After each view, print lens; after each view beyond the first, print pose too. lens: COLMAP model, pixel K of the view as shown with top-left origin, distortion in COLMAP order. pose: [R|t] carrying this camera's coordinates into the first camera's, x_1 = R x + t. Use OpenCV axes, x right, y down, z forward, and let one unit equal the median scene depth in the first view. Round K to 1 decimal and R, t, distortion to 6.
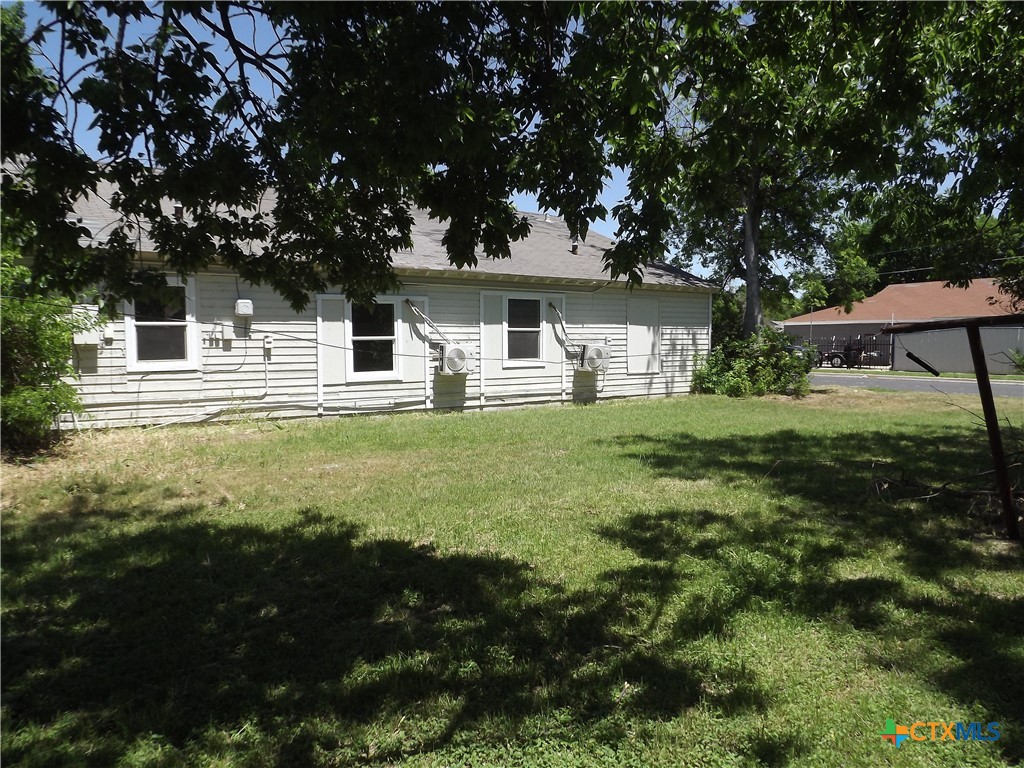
lens RADIAL K [[733.1, 0, 514.8], [0, 733.1, 386.4], [0, 0, 1]] dist [-0.069904, 0.020842]
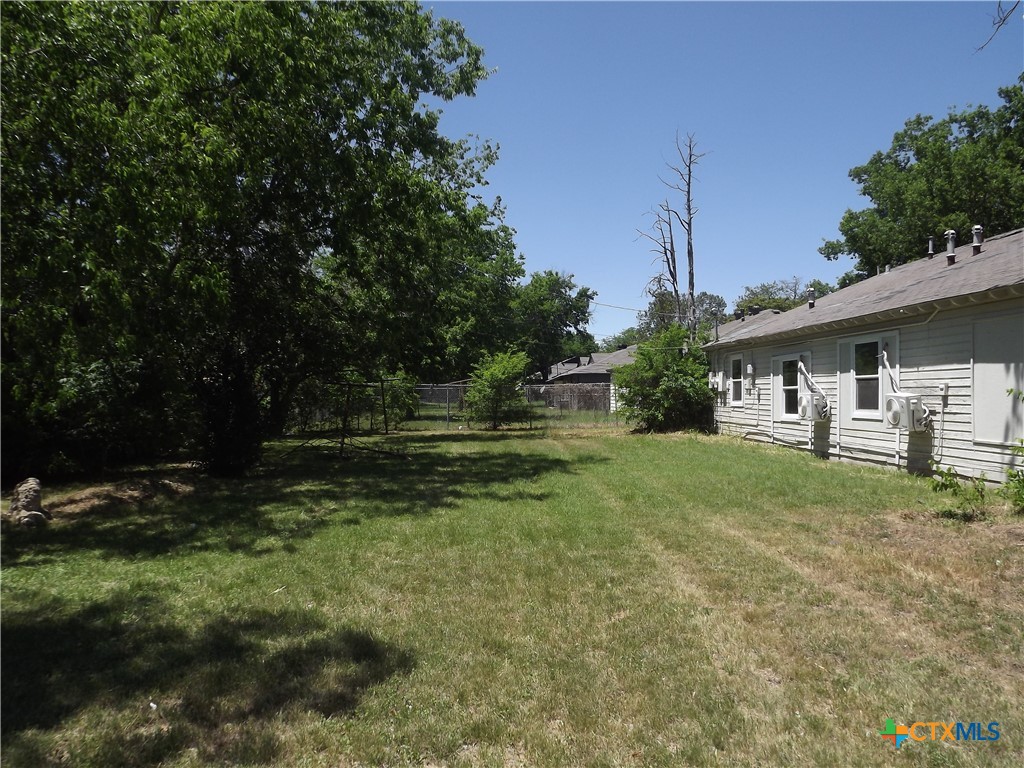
lens RADIAL K [[733.1, 0, 514.8], [0, 733.1, 386.4], [0, 0, 1]] dist [-0.069904, 0.020842]
pose [[-0.549183, -0.006593, -0.835676, 0.965773], [-0.053808, 0.998173, 0.027486, -0.066149], [0.833968, 0.060061, -0.548534, 1.109326]]
